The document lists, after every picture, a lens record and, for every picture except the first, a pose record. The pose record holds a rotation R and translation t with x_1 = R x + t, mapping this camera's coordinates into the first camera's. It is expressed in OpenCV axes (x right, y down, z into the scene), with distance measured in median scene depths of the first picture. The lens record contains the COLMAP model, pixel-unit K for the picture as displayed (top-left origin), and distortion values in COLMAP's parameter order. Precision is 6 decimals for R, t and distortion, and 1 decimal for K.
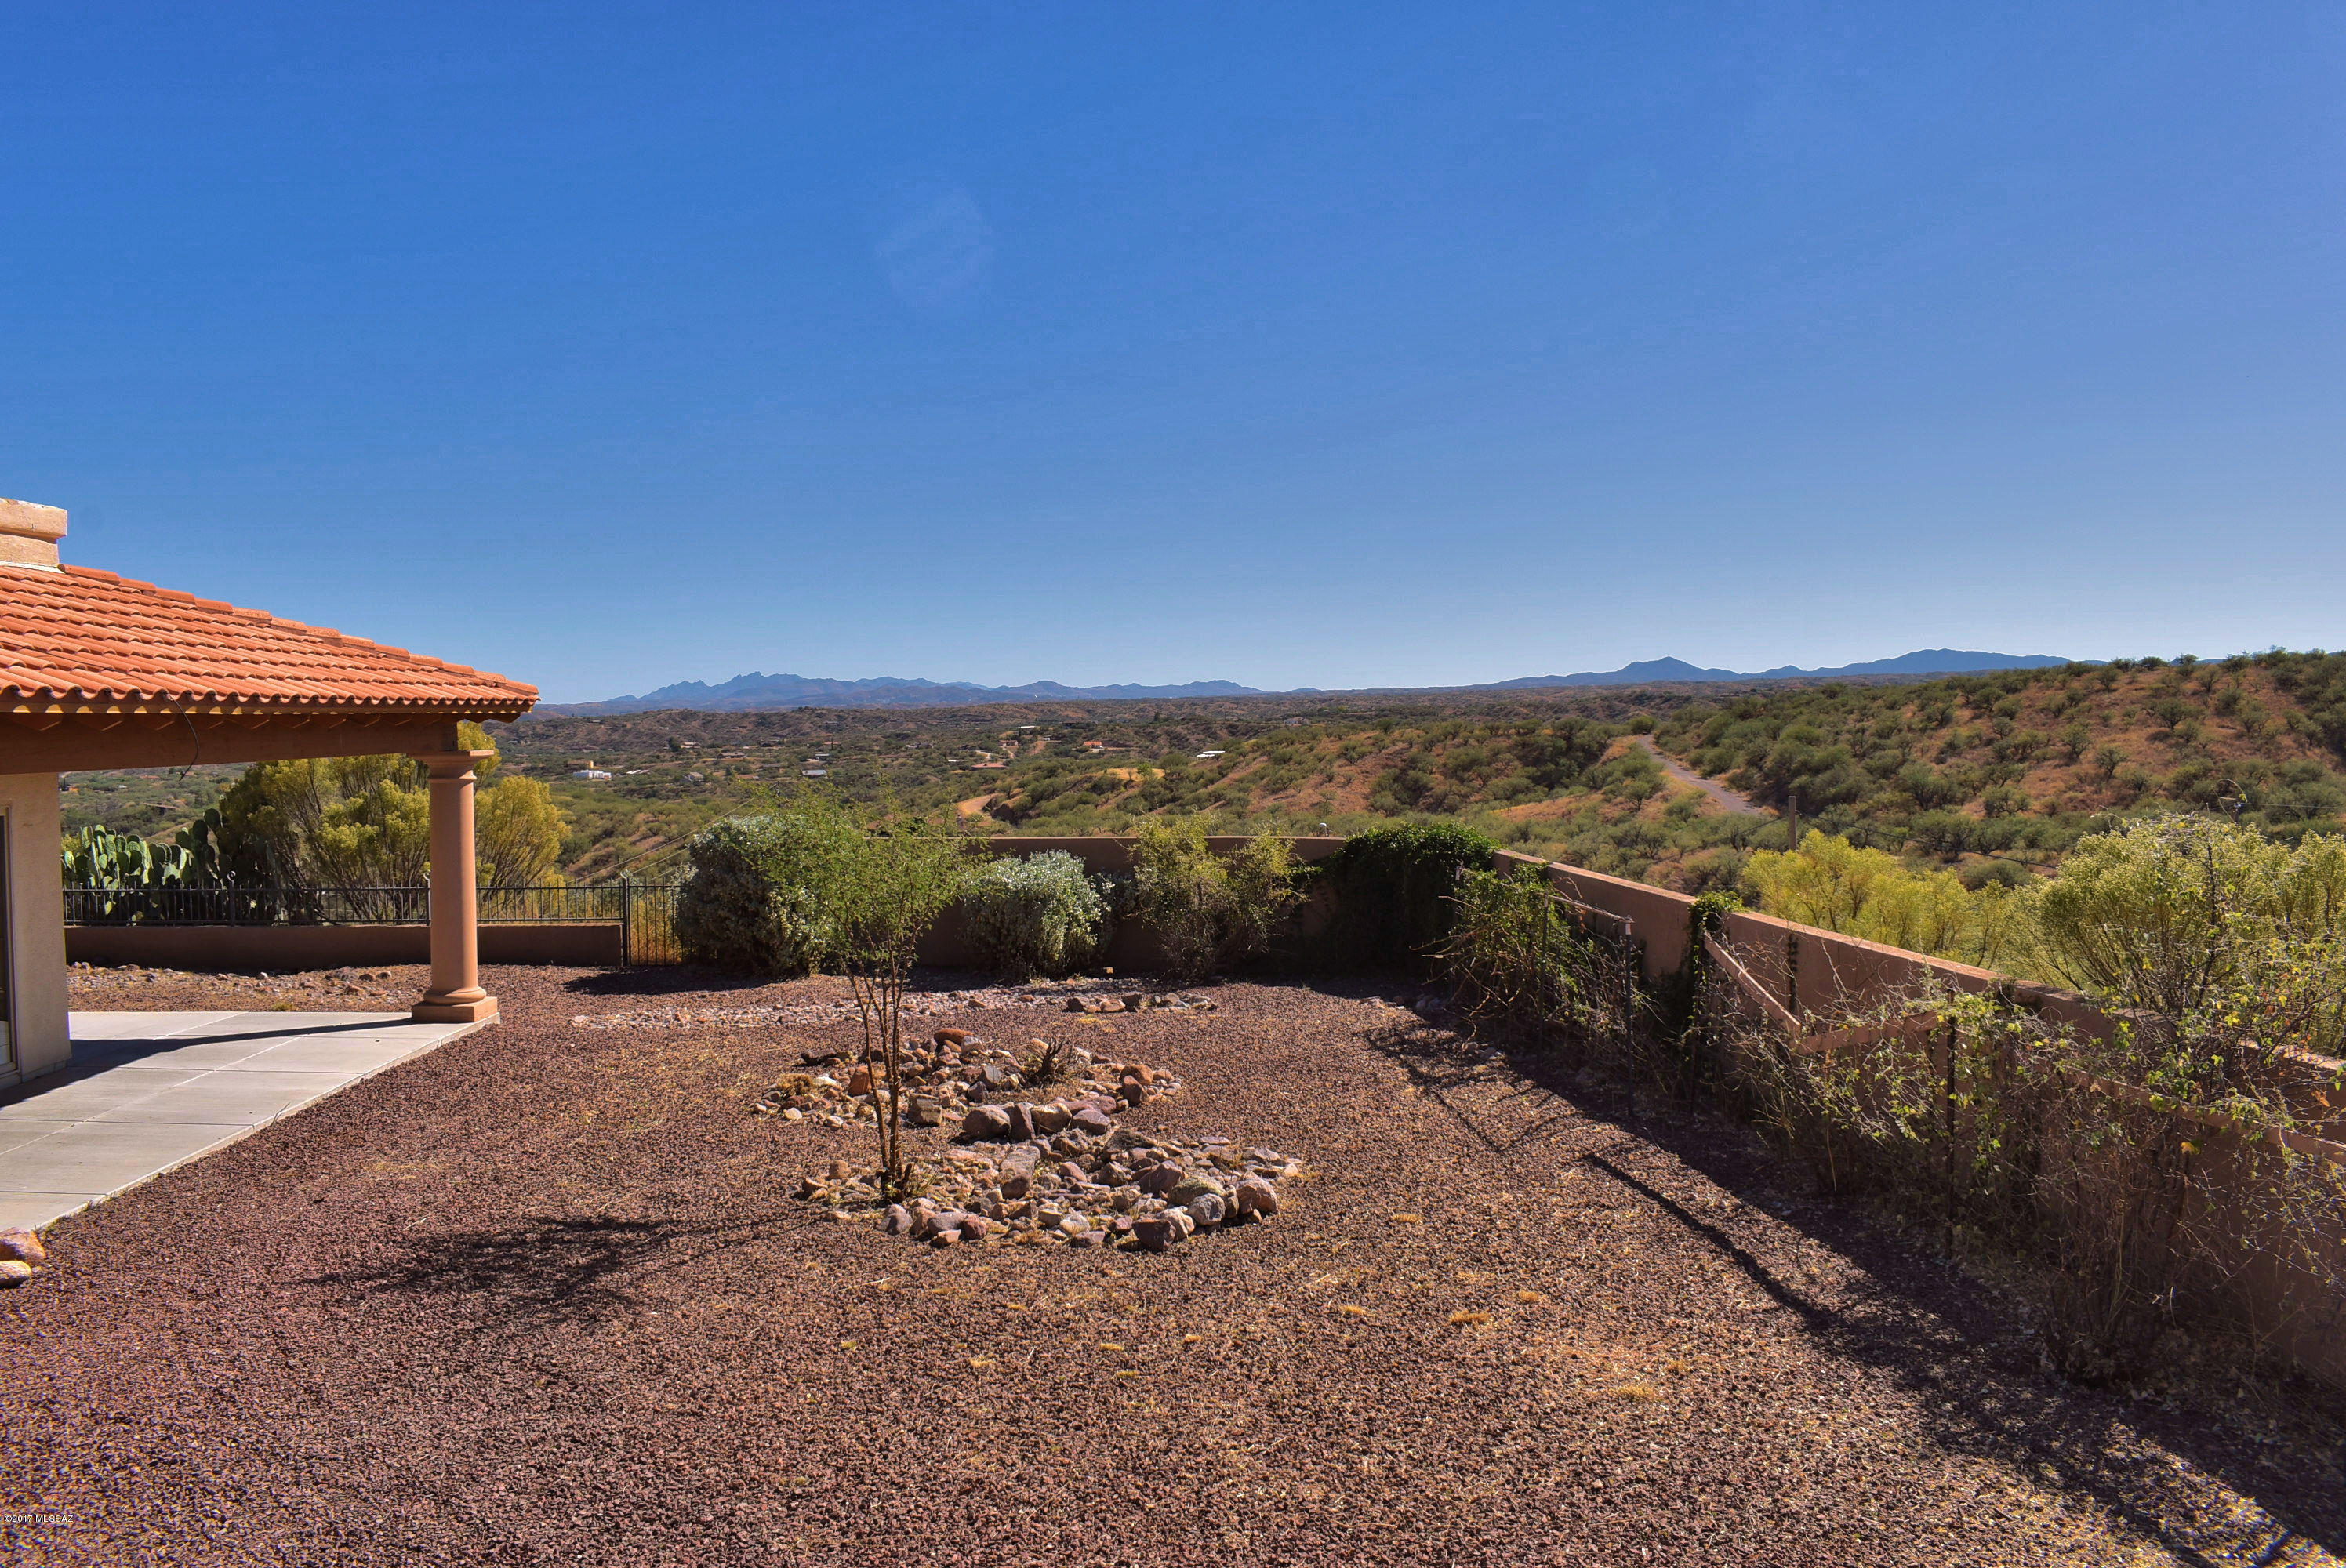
lens RADIAL K [[1911.7, 0, 1154.7], [0, 1911.7, 783.5], [0, 0, 1]] dist [-0.071564, -0.003715]
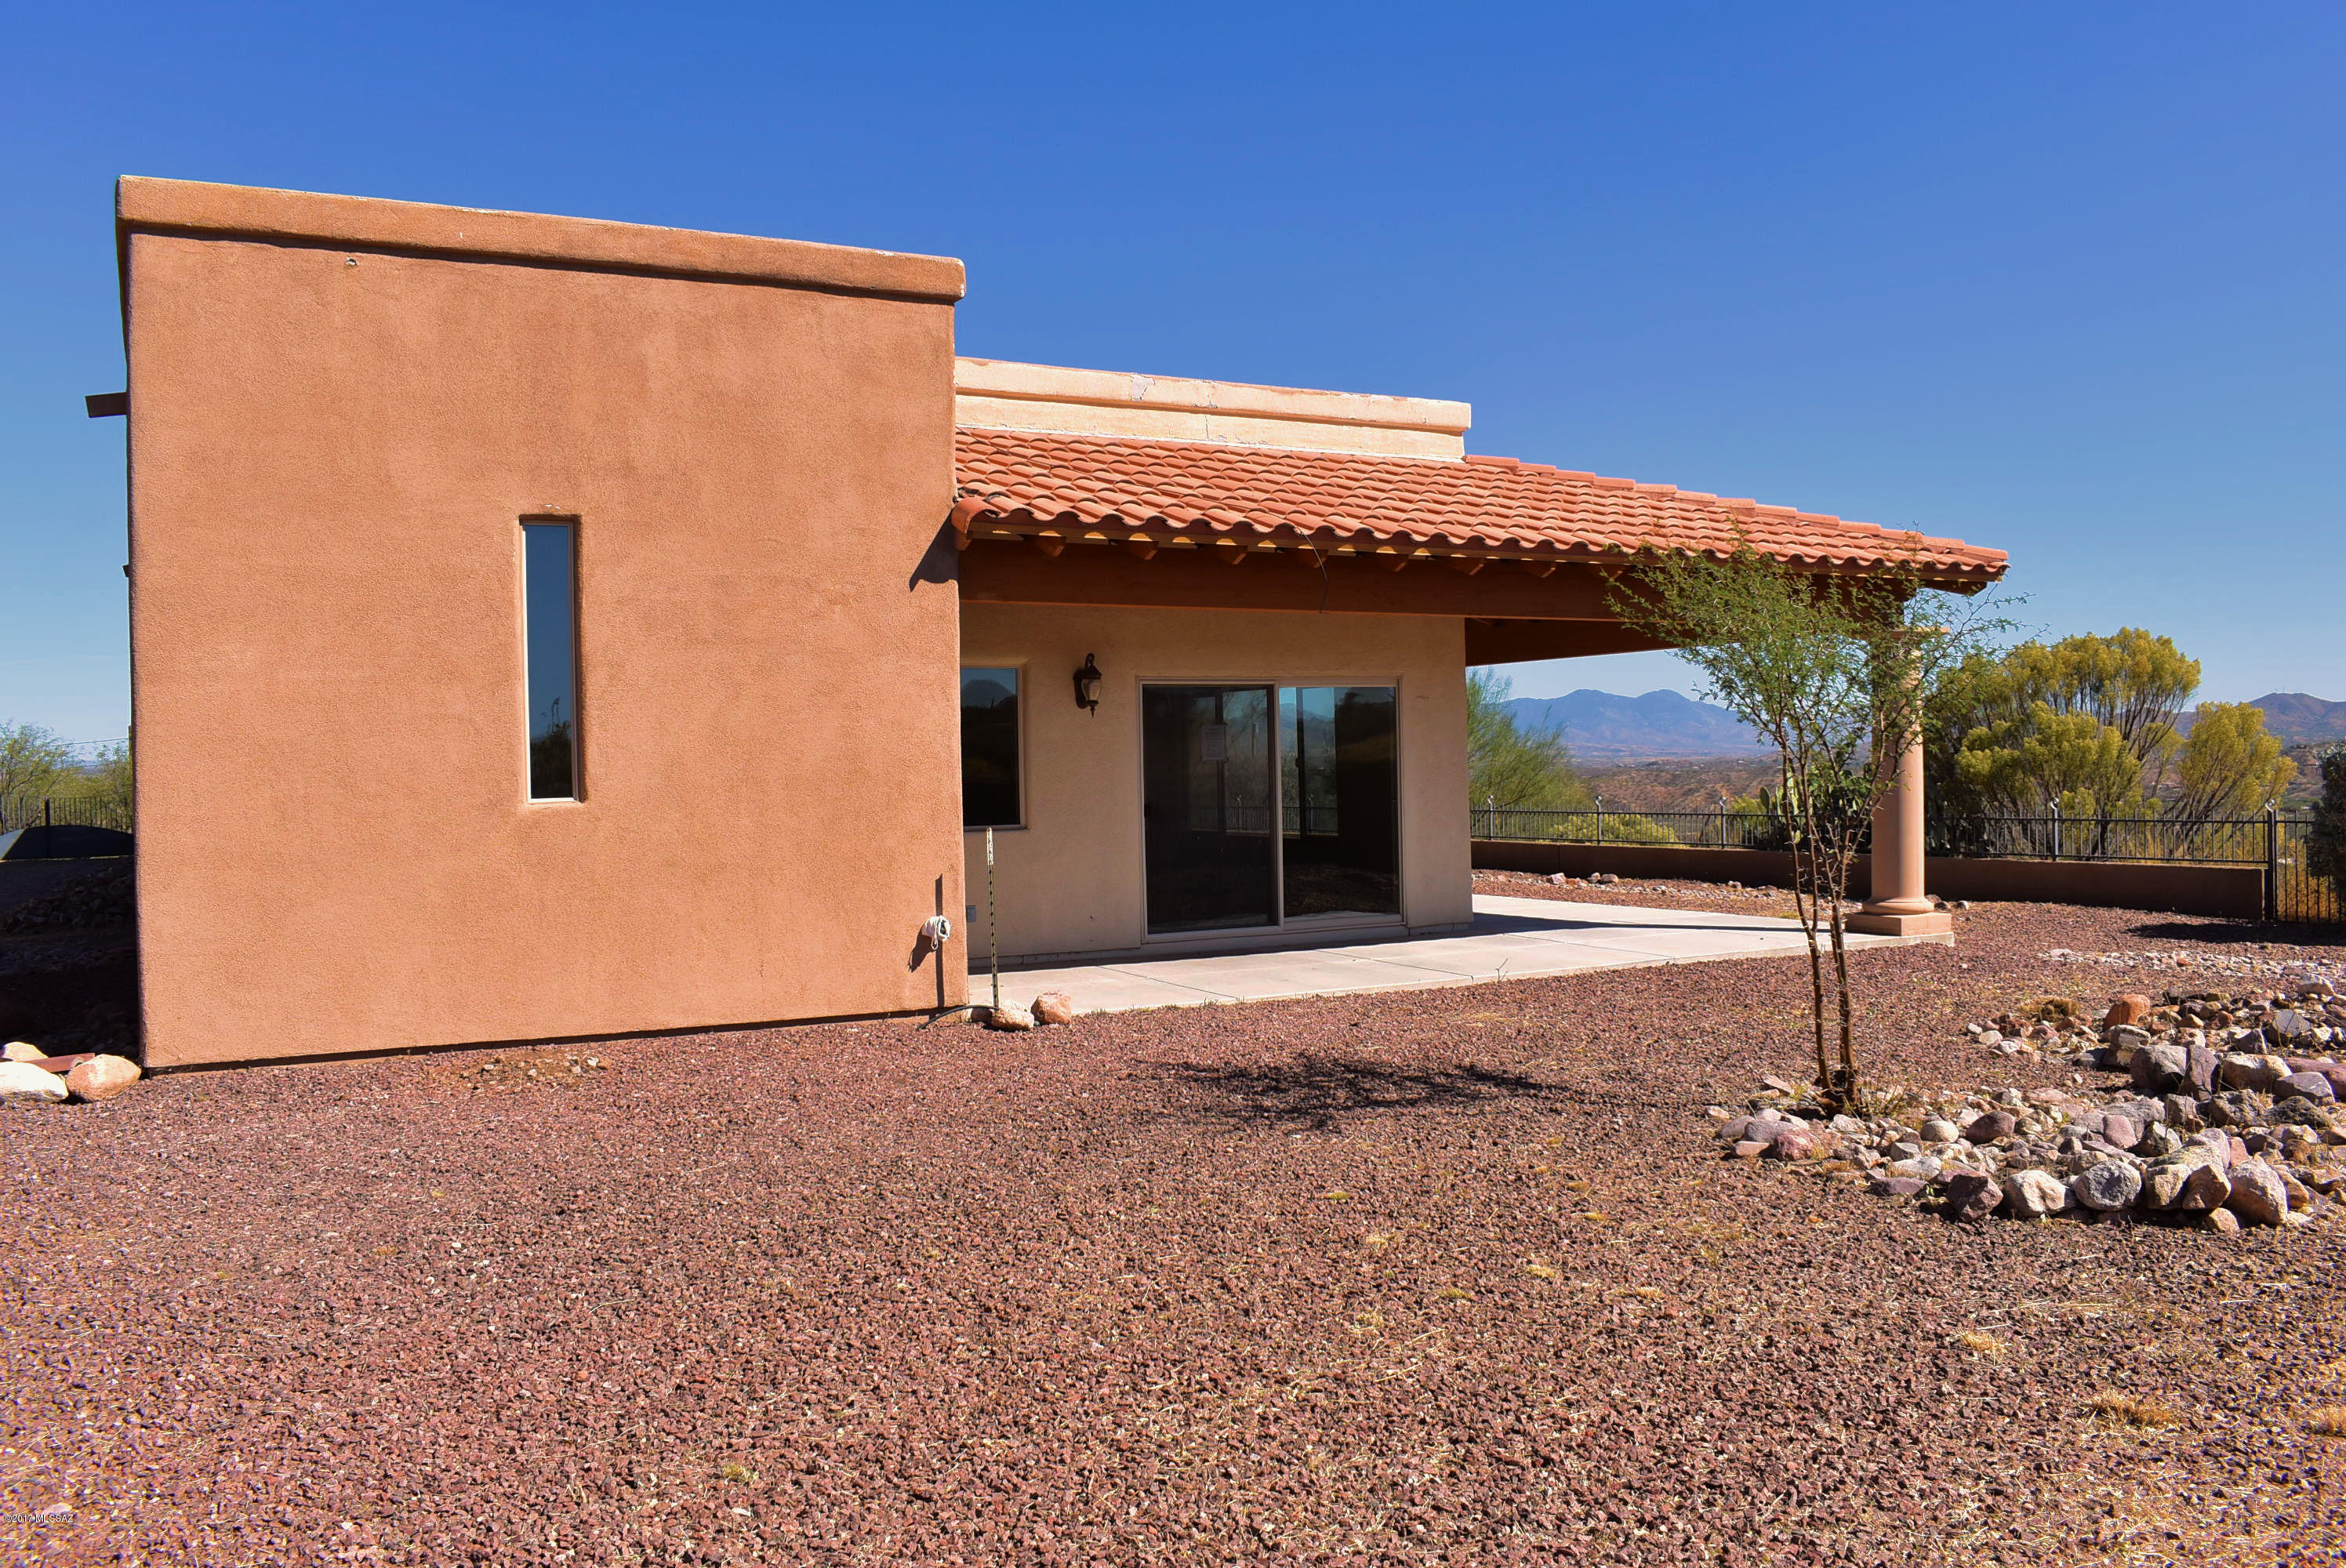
lens RADIAL K [[1911.7, 0, 1164.9], [0, 1911.7, 790.3], [0, 0, 1]] dist [-0.071564, -0.003715]
pose [[0.476248, 0.009161, -0.879263, 0.242091], [-0.019766, 0.999805, -0.000288, 0.064818], [0.879089, 0.017517, 0.476336, 0.281121]]
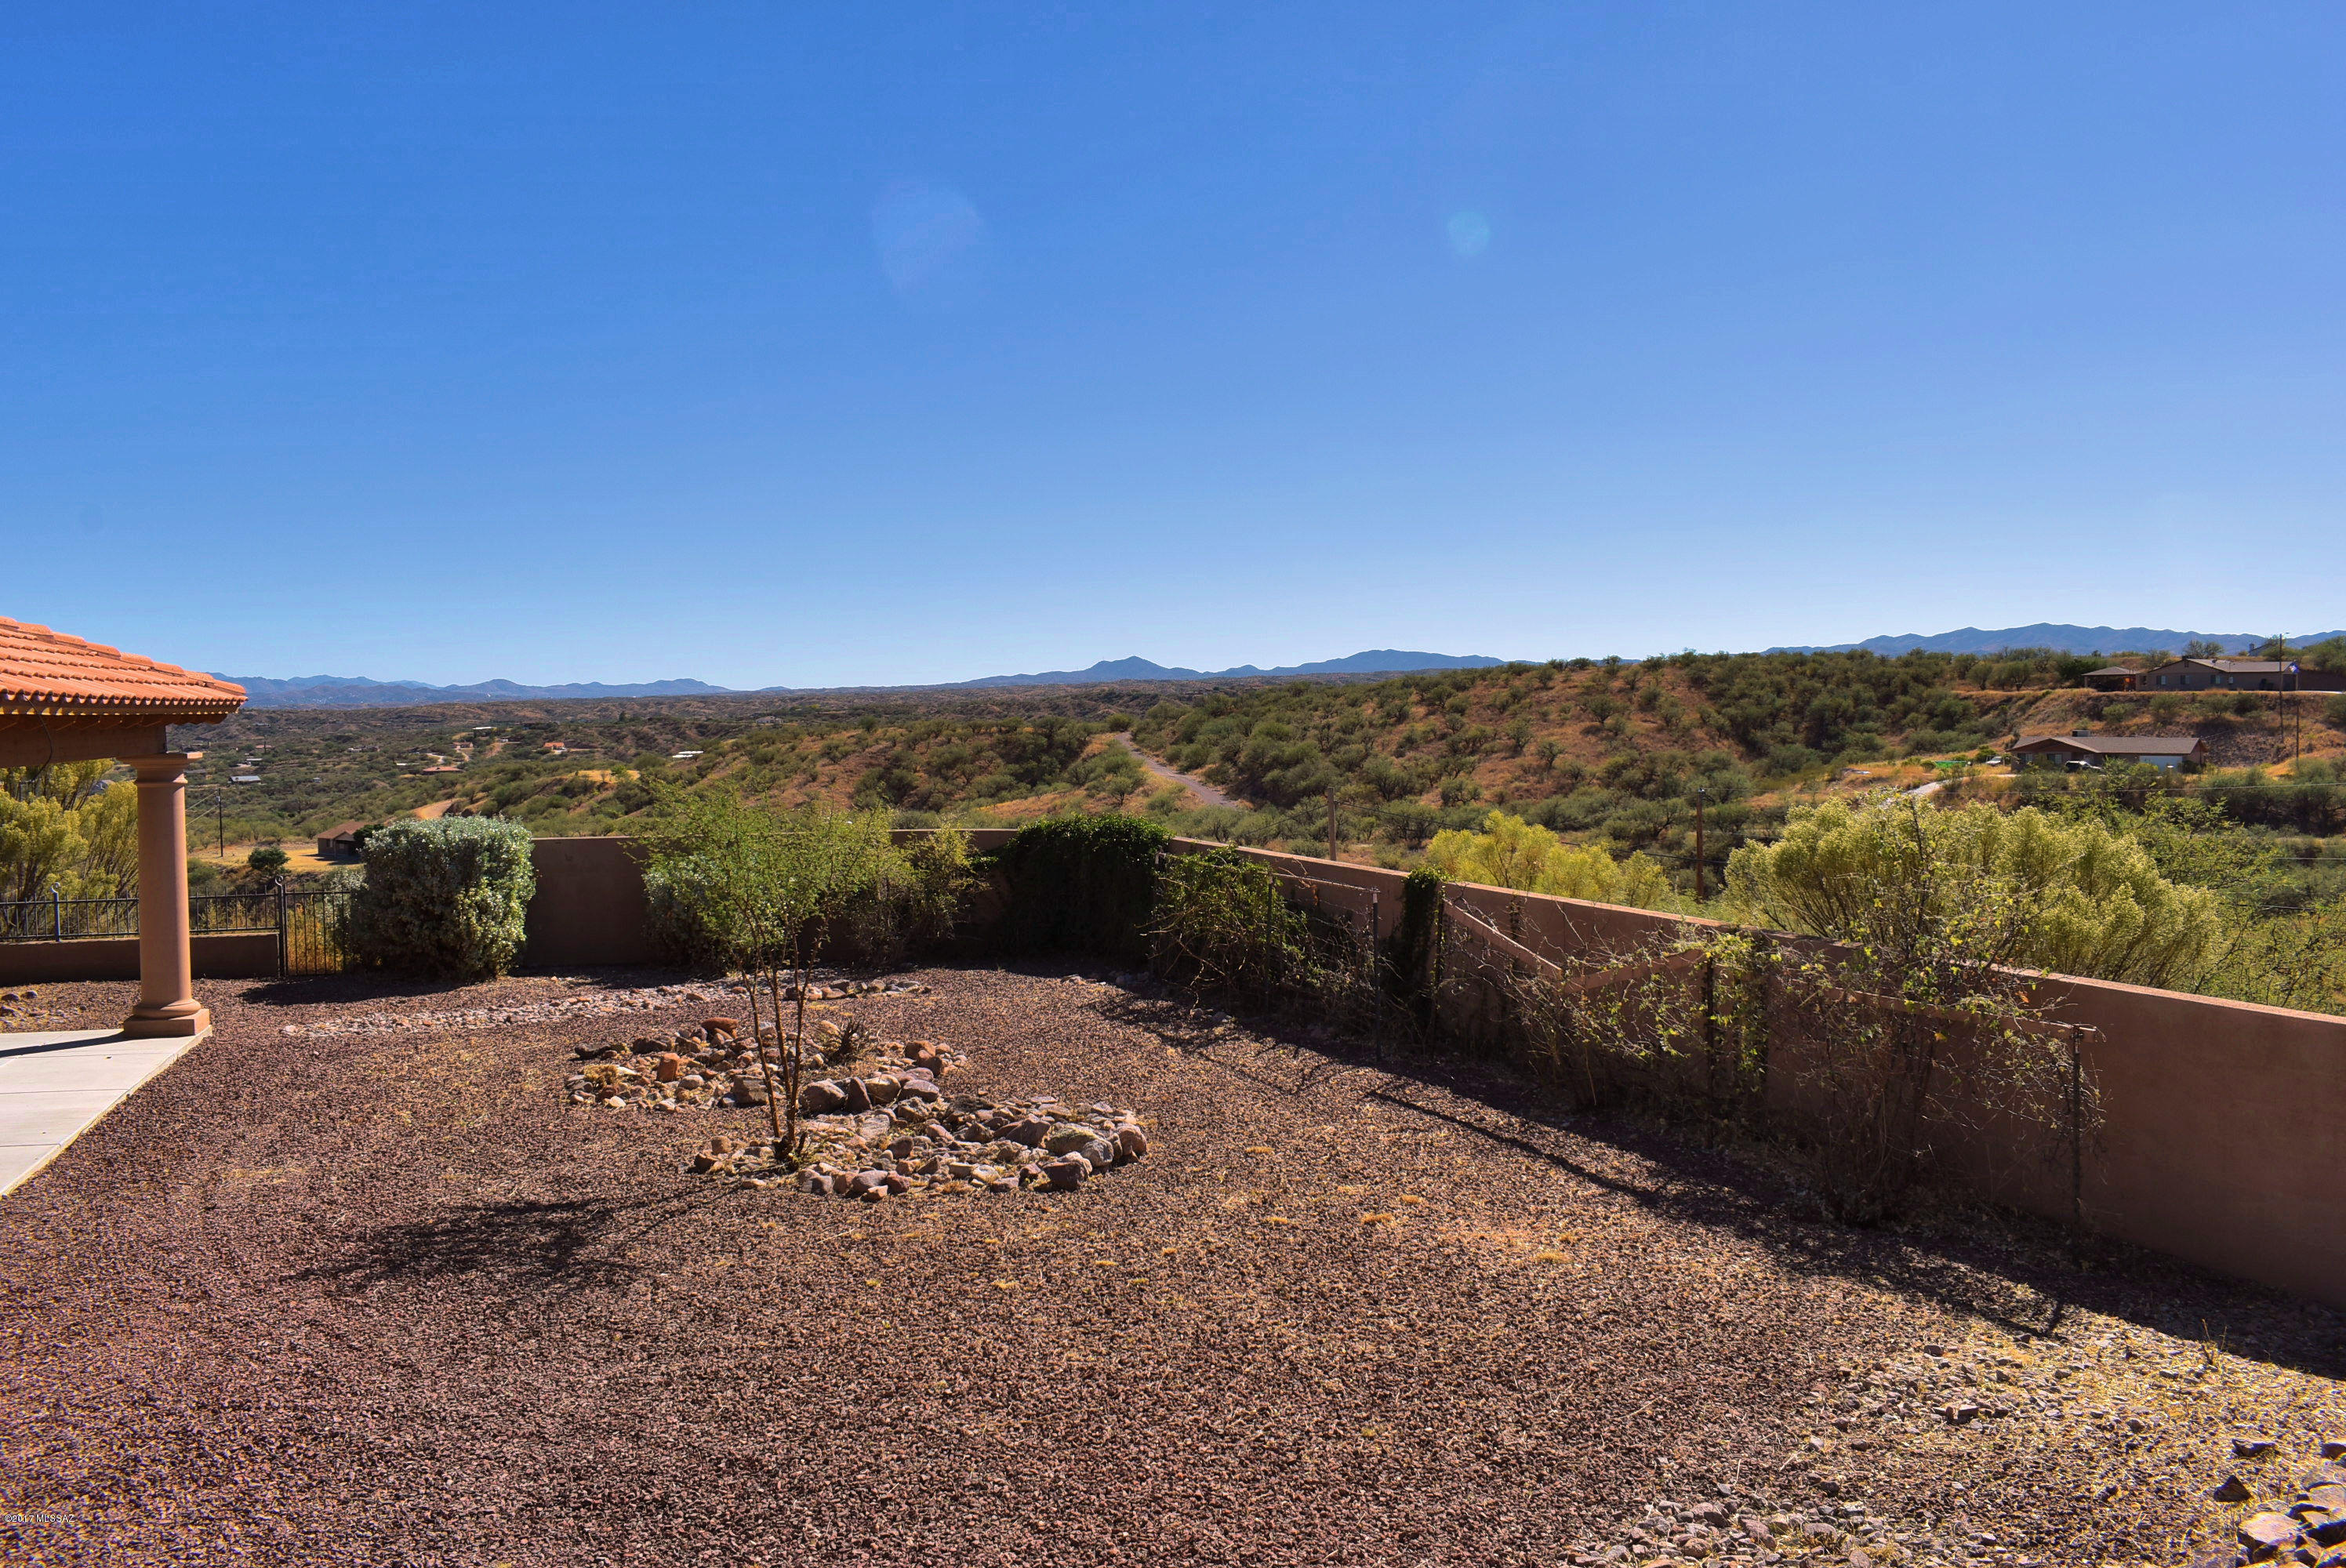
lens RADIAL K [[1911.7, 0, 1172.9], [0, 1911.7, 780.1], [0, 0, 1]] dist [-0.071564, -0.003715]
pose [[0.957370, -0.012658, 0.288589, -0.153955], [0.012969, 0.999916, 0.000837, 0.001576], [-0.288575, 0.002942, 0.957453, -0.057486]]
